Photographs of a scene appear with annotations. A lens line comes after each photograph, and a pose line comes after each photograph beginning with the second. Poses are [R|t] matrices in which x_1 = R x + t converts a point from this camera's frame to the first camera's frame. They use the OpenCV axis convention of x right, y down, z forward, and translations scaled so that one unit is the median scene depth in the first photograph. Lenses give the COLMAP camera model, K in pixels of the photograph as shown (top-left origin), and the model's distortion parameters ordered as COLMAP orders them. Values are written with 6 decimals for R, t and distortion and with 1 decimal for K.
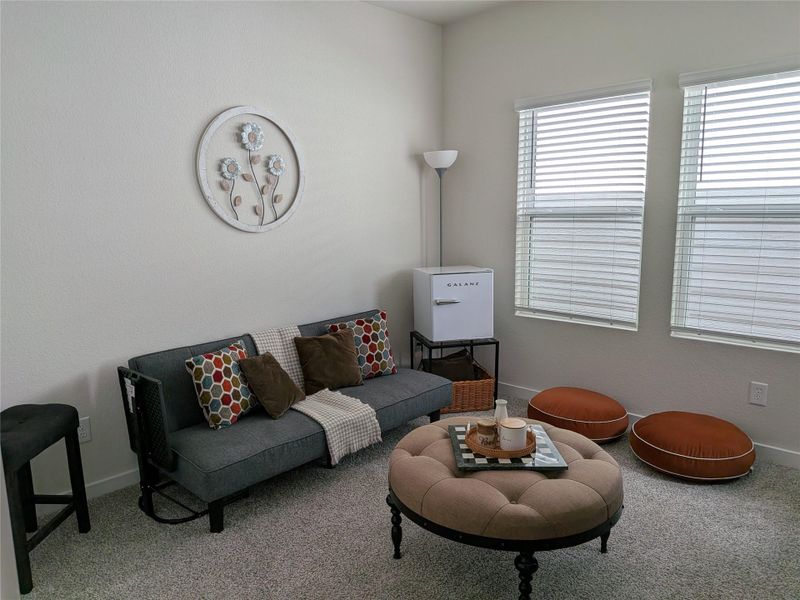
lens RADIAL K [[577.1, 0, 390.5], [0, 577.1, 305.0], [0, 0, 1]] dist [0.024919, -0.088429]
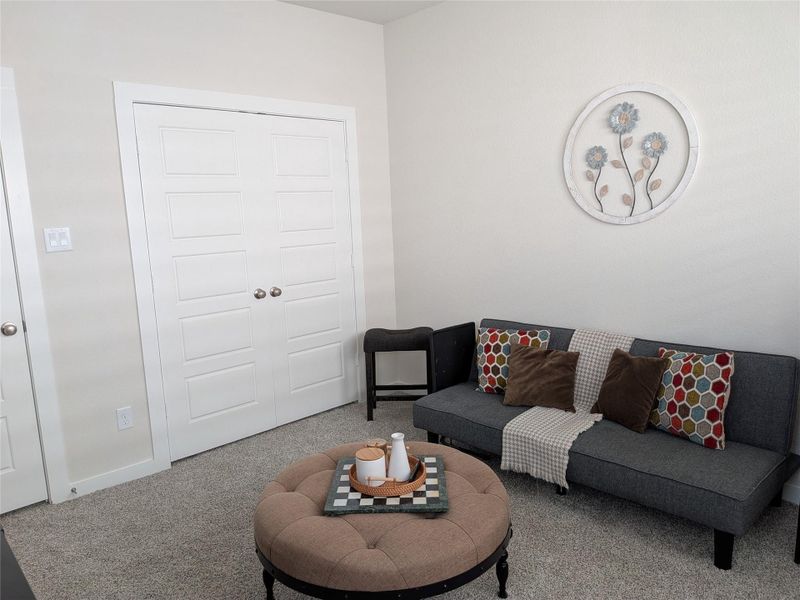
lens RADIAL K [[577.1, 0, 390.5], [0, 577.1, 305.0], [0, 0, 1]] dist [0.024919, -0.088429]
pose [[-0.068603, 0.180454, -0.981188, 0.694837], [-0.112896, 0.975783, 0.187353, -0.131048], [0.991236, 0.123625, -0.046569, 0.698264]]
